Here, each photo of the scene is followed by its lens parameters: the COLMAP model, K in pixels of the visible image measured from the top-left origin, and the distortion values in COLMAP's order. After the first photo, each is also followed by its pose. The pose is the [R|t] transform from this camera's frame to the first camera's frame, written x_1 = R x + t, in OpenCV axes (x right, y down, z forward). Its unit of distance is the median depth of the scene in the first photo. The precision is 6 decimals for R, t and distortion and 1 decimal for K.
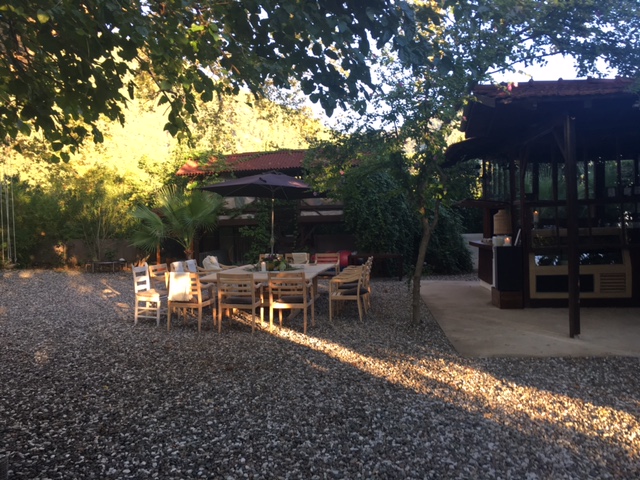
lens RADIAL K [[553.1, 0, 320.0], [0, 553.1, 240.0], [0, 0, 1]] dist [0.032483, -0.006611]
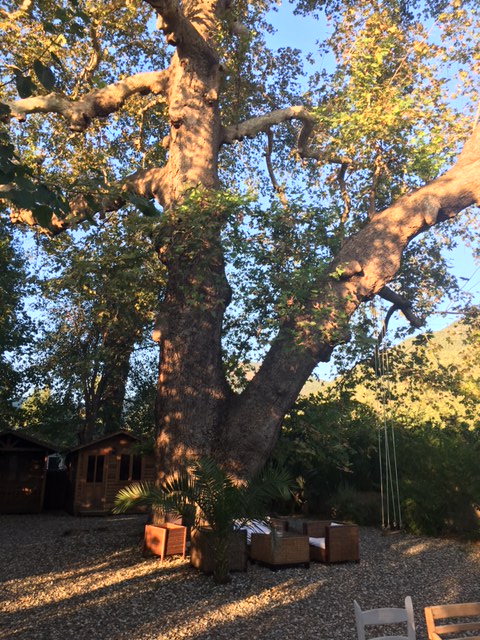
lens RADIAL K [[553.1, 0, 240.0], [0, 553.1, 320.0], [0, 0, 1]] dist [0.032483, -0.006611]
pose [[0.570184, -0.188111, -0.799690, -0.016909], [-0.052466, 0.963106, -0.263959, -0.020941], [0.819840, 0.192462, 0.539278, 0.358566]]
